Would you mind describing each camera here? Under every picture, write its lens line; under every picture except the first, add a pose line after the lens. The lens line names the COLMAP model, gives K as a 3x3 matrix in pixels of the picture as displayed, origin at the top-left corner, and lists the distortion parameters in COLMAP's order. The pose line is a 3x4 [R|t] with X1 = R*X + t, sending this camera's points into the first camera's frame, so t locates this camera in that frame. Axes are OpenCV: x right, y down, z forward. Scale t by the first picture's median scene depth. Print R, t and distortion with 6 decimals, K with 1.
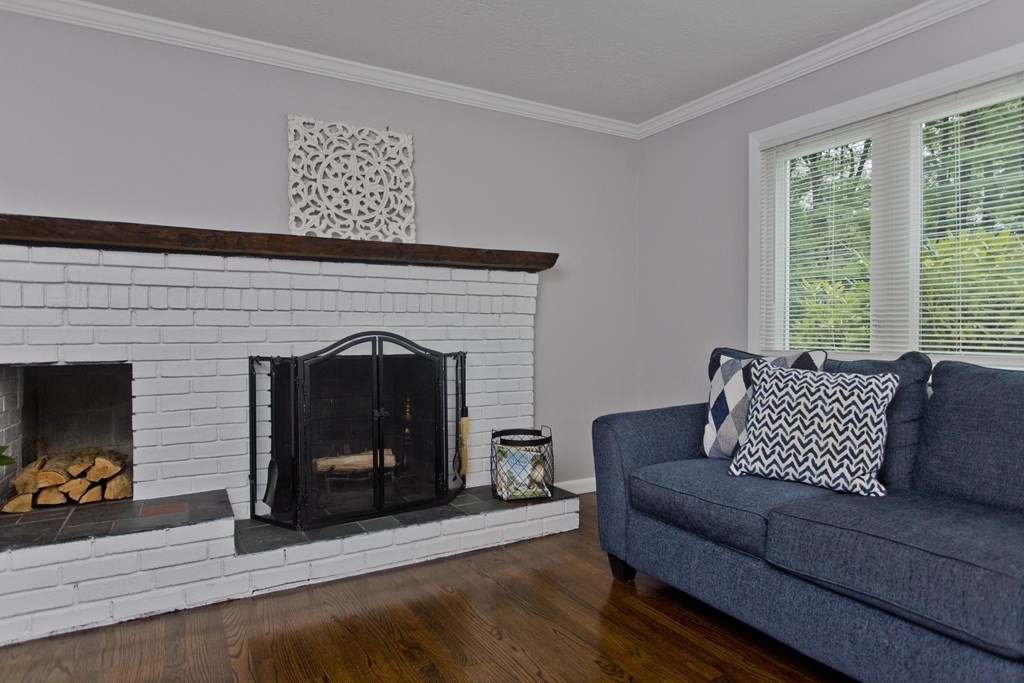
lens RADIAL K [[600.8, 0, 514.2], [0, 600.8, 335.1], [0, 0, 1]] dist [0.007223, -0.001068]
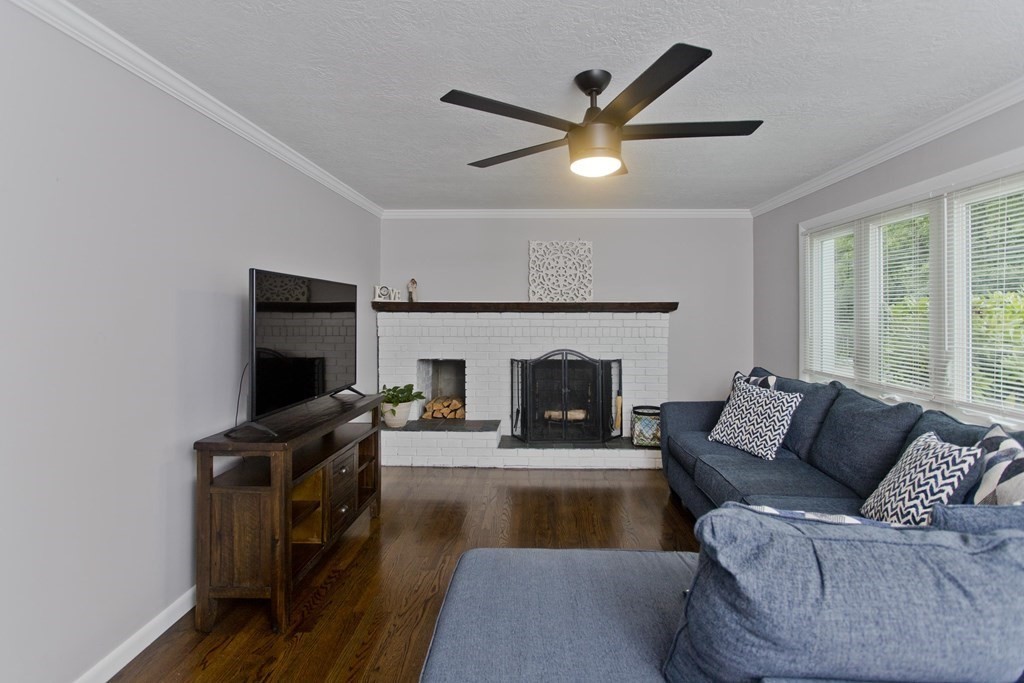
lens RADIAL K [[490.4, 0, 519.0], [0, 490.4, 310.2], [0, 0, 1]] dist [0.001354, 0.003173]
pose [[0.846699, -0.004553, -0.532053, 0.501352], [-0.005152, 0.999846, -0.016755, -0.106108], [0.532047, 0.016927, 0.846545, -0.451219]]
